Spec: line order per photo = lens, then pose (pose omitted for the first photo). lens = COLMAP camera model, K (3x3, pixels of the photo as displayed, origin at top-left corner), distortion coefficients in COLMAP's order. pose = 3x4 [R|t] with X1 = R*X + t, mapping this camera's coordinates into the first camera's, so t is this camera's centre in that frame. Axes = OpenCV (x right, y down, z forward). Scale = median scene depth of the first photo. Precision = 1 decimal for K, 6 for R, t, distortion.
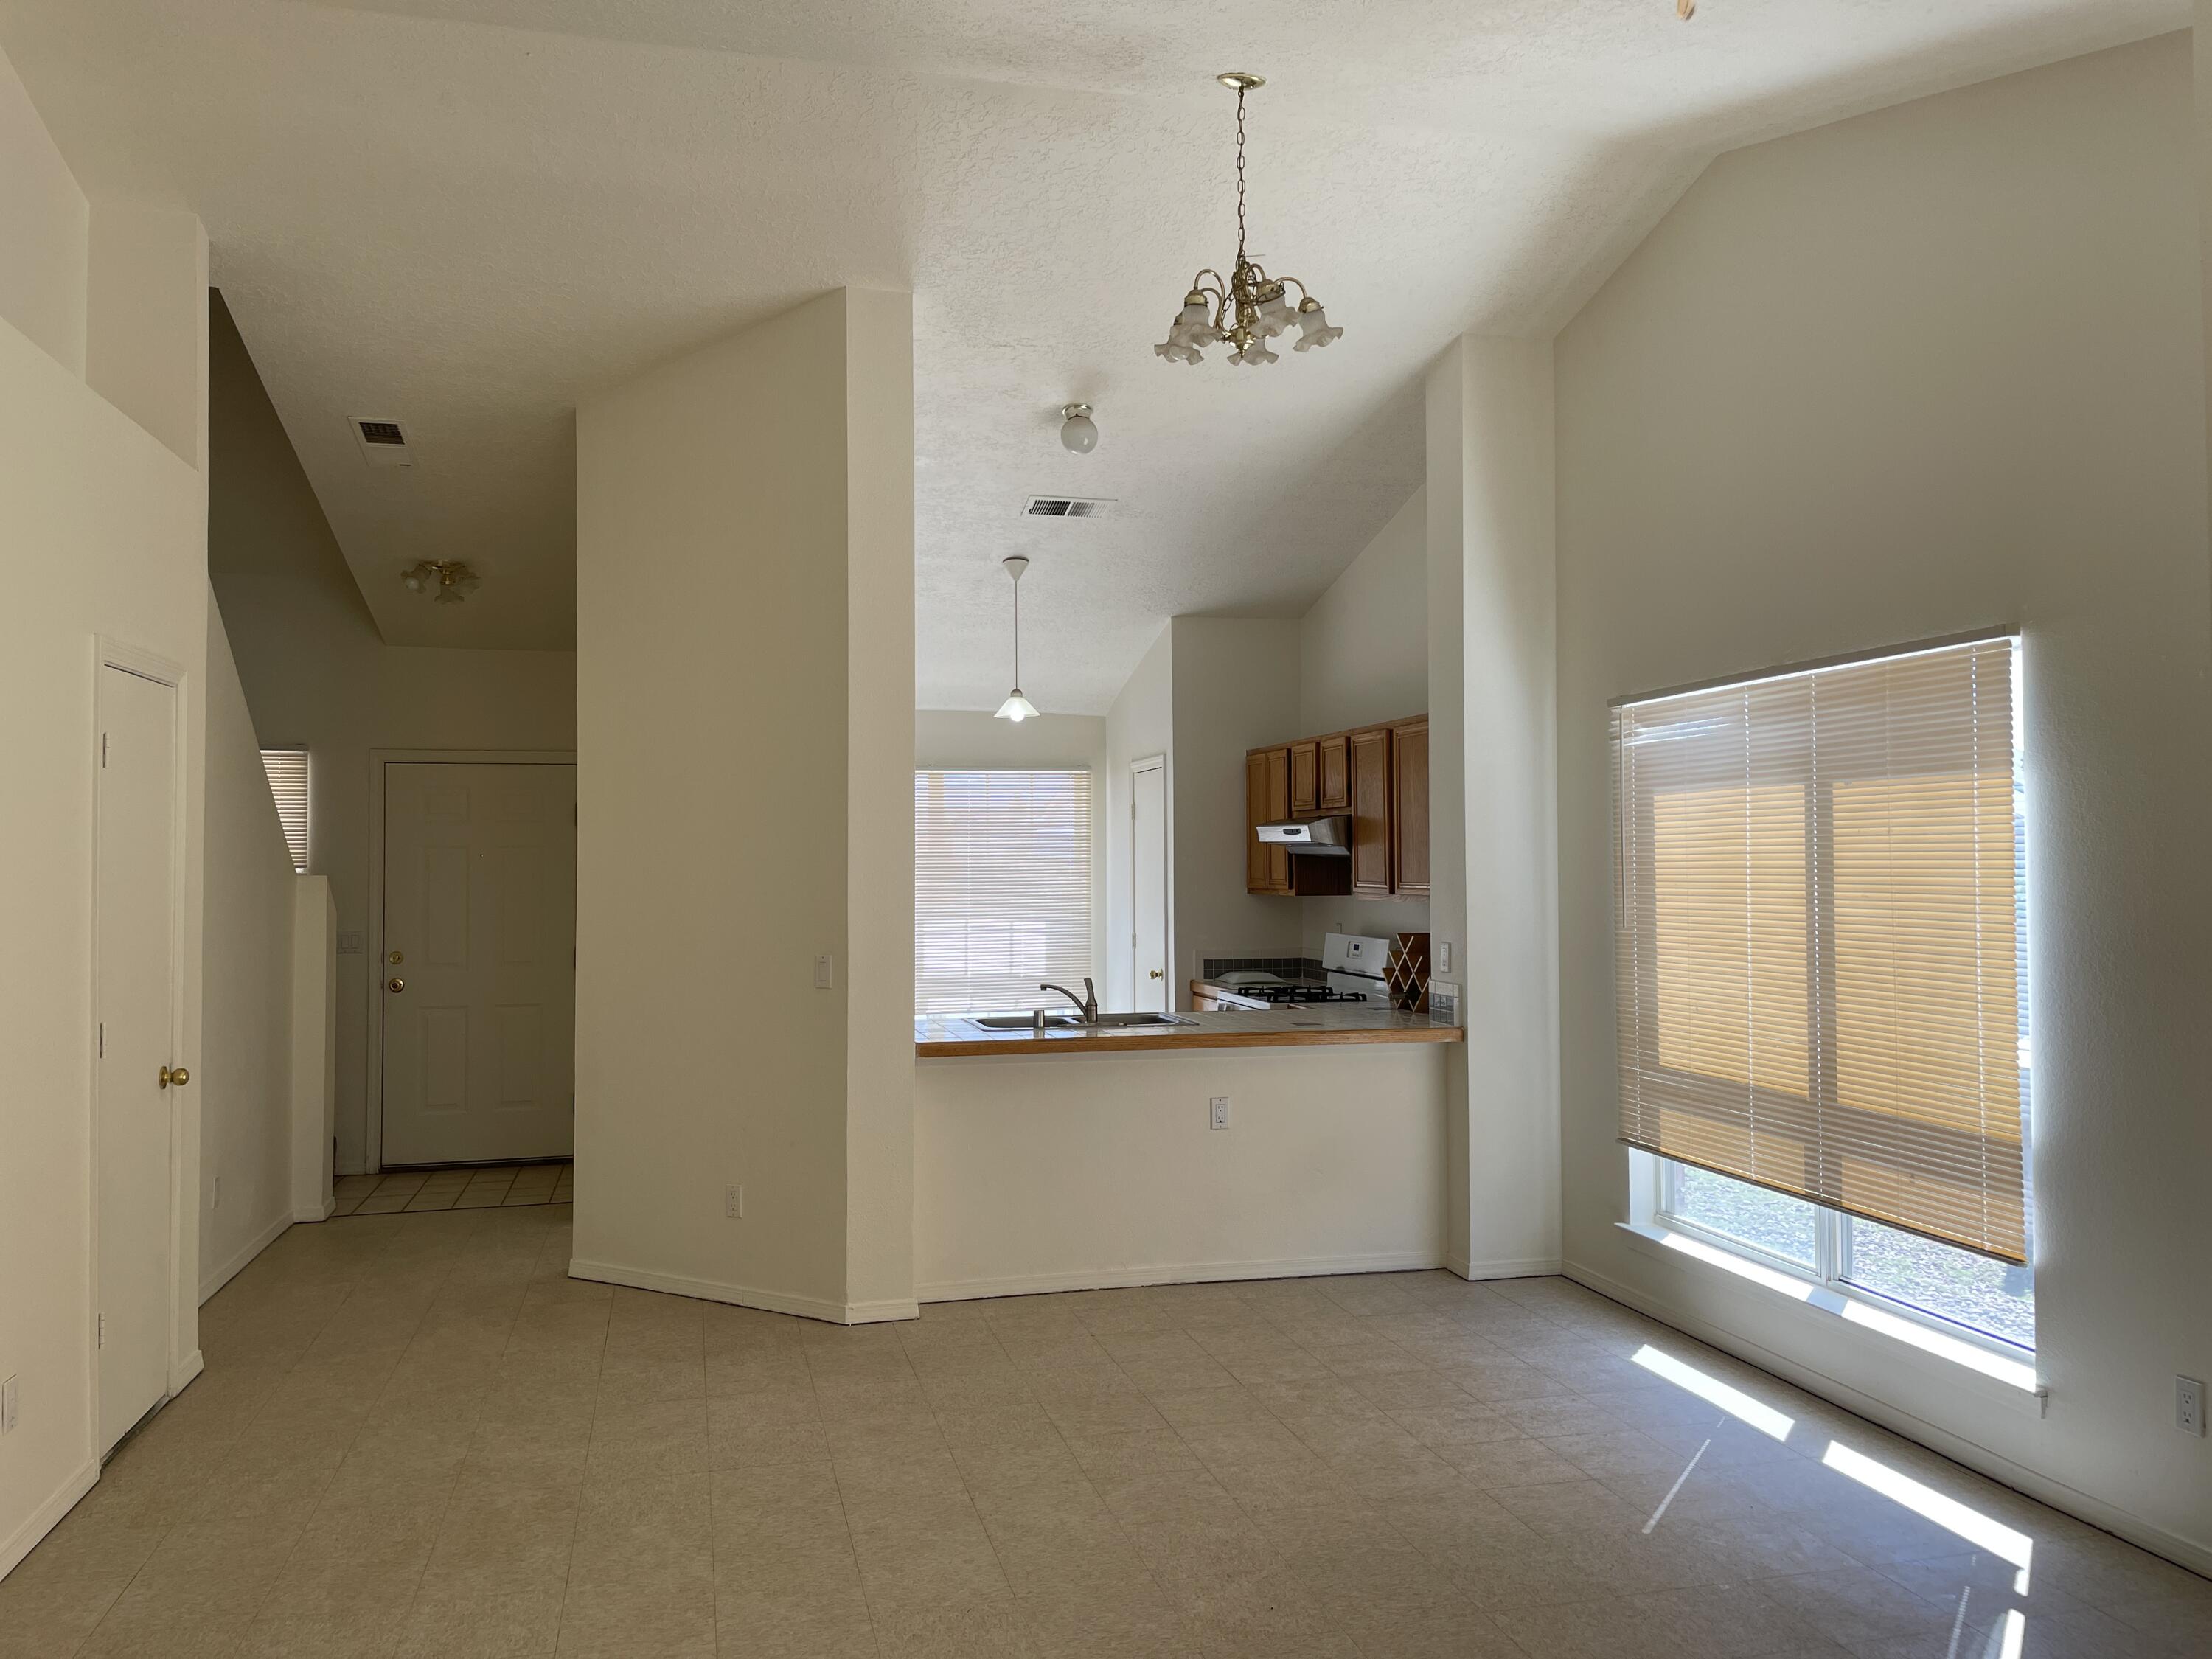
lens RADIAL K [[1664.3, 0, 1107.2], [0, 1664.3, 820.3], [0, 0, 1]] dist [0.097708, -0.137995]
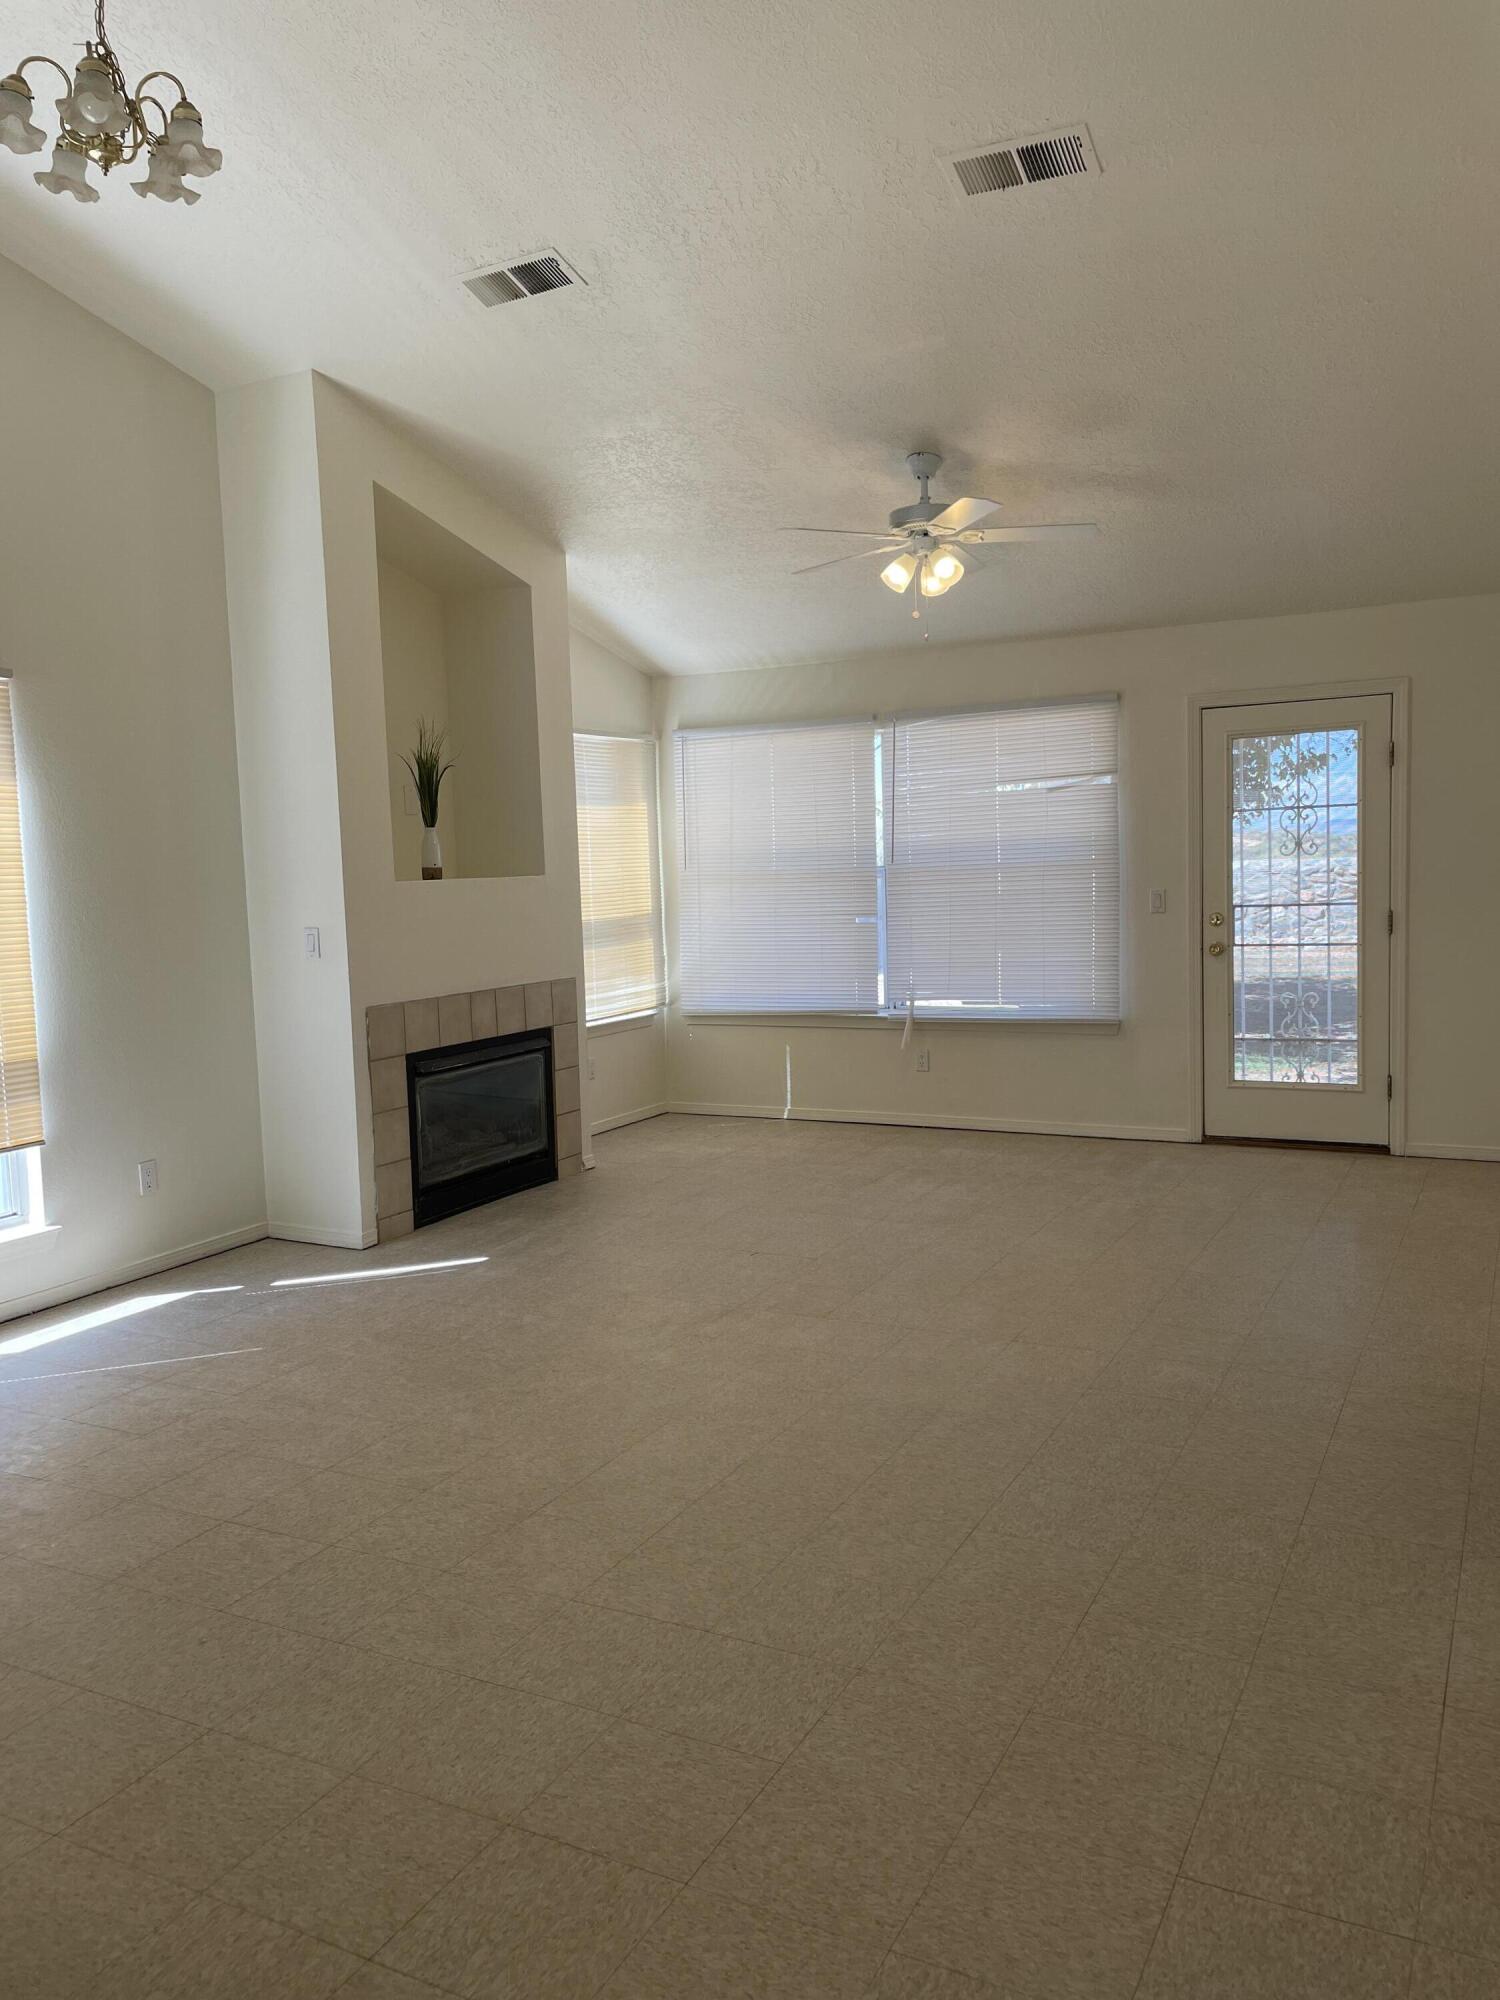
lens RADIAL K [[1504.8, 0, 750.0], [0, 1504.8, 1000.0], [0, 0, 1]] dist [0.097708, -0.137995]
pose [[-0.746562, -0.032913, 0.664501, -0.702443], [0.015534, 0.997641, 0.066866, 0.070129], [-0.665134, 0.060241, -0.744290, 1.512156]]
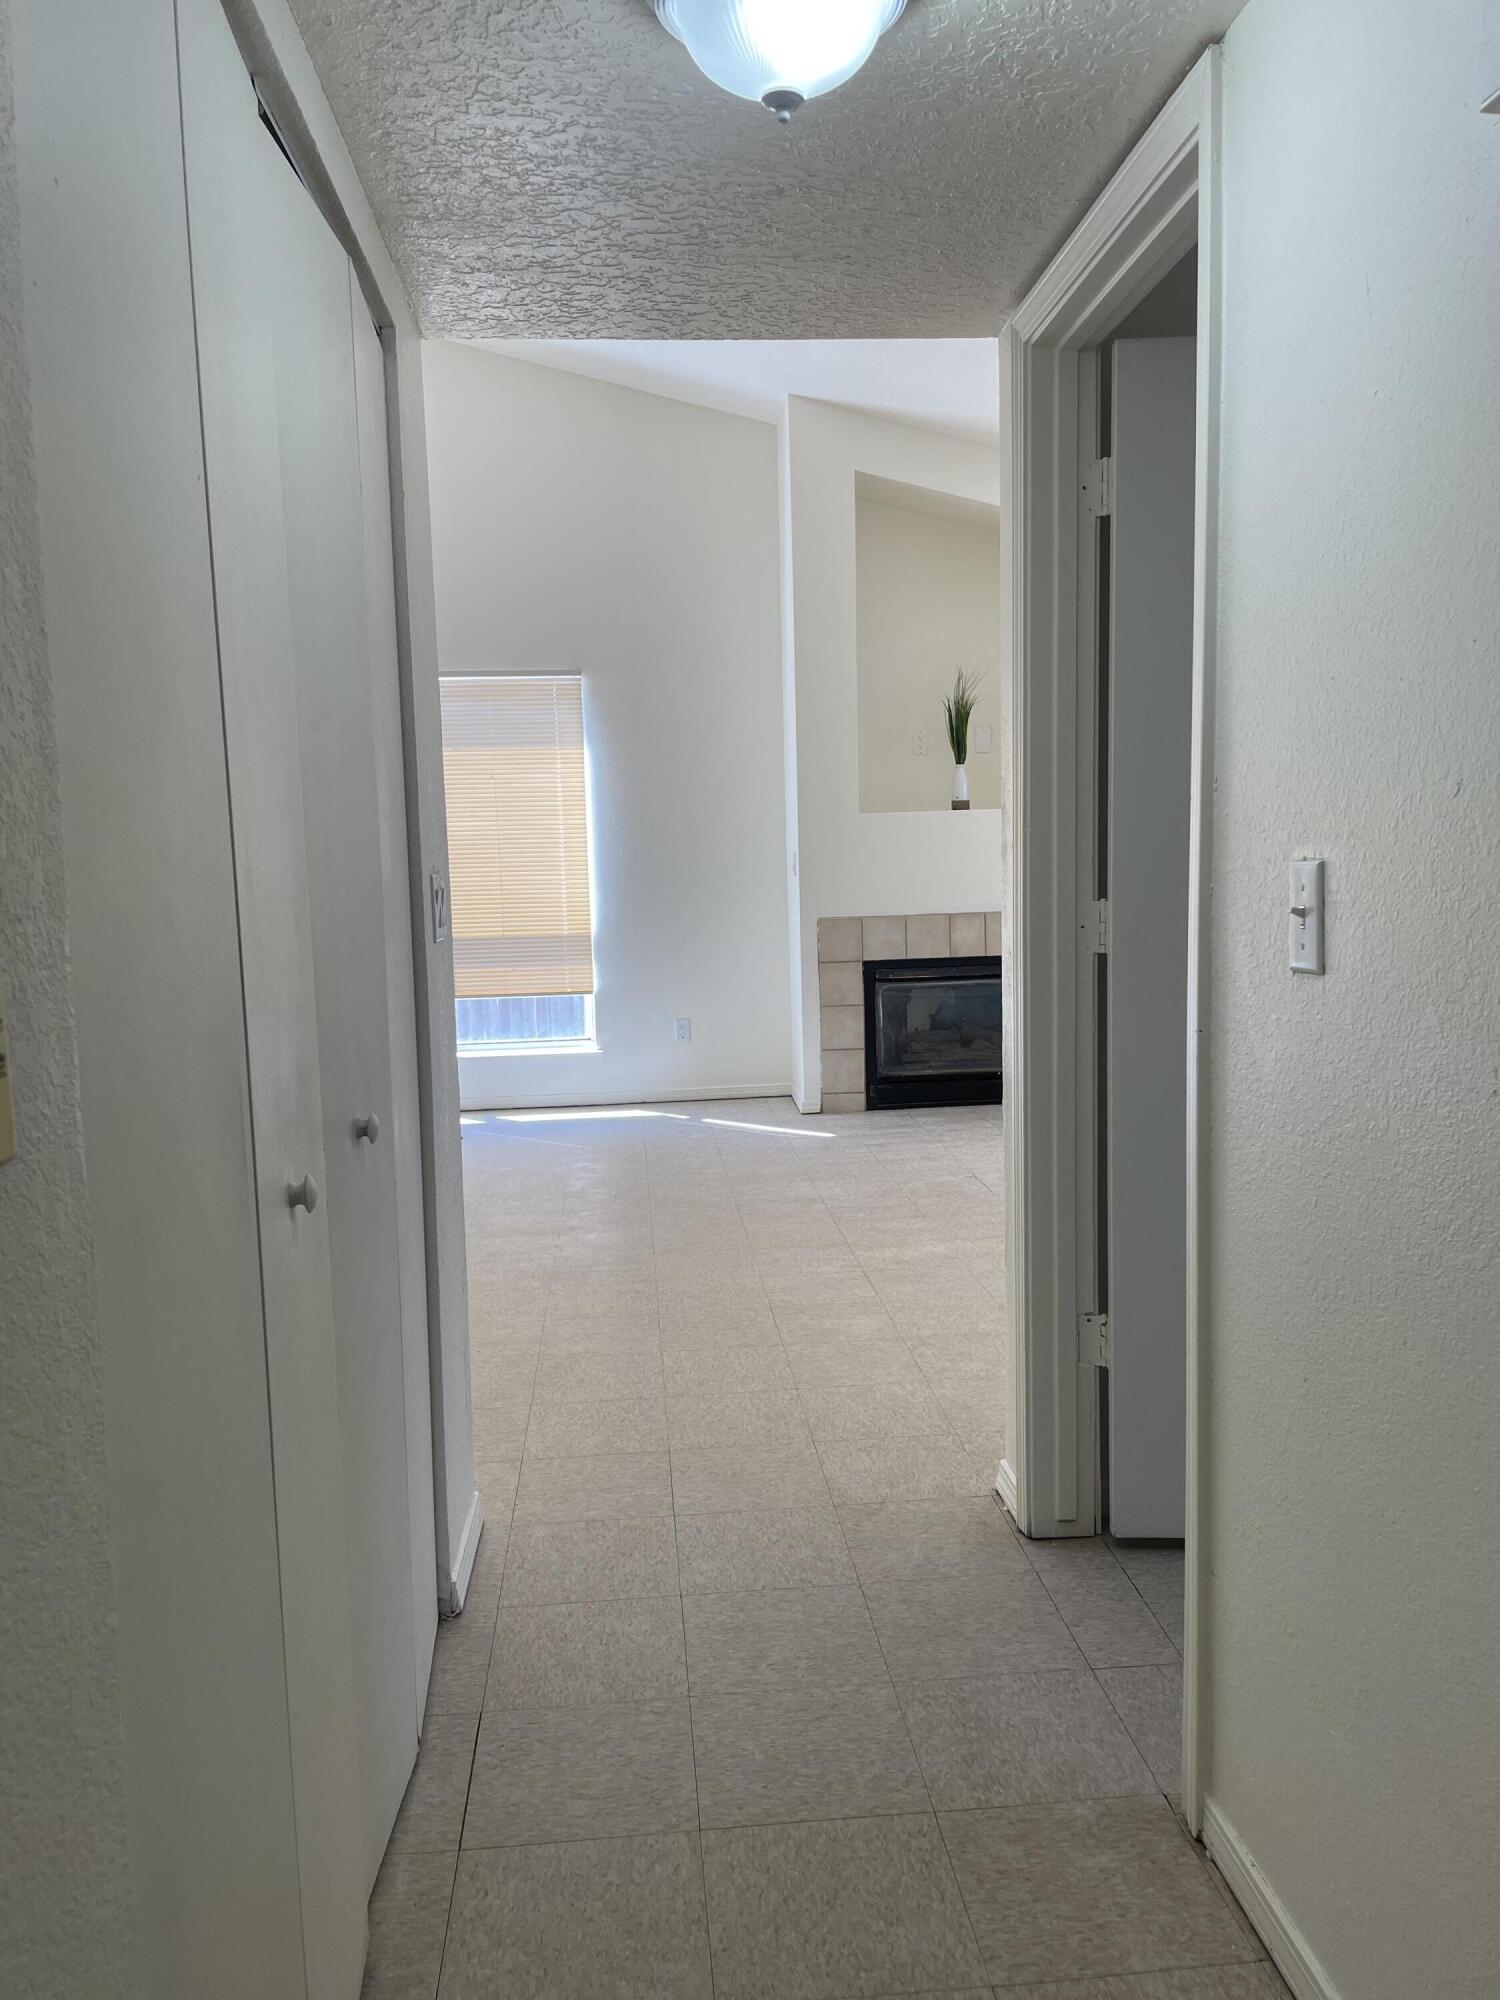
lens RADIAL K [[1504.8, 0, 750.0], [0, 1504.8, 1000.0], [0, 0, 1]] dist [0.097708, -0.137995]
pose [[0.153456, -0.103470, 0.982723, -1.183995], [0.000082, 0.994504, 0.104698, 0.079743], [-0.988155, -0.015986, 0.152621, 0.528886]]
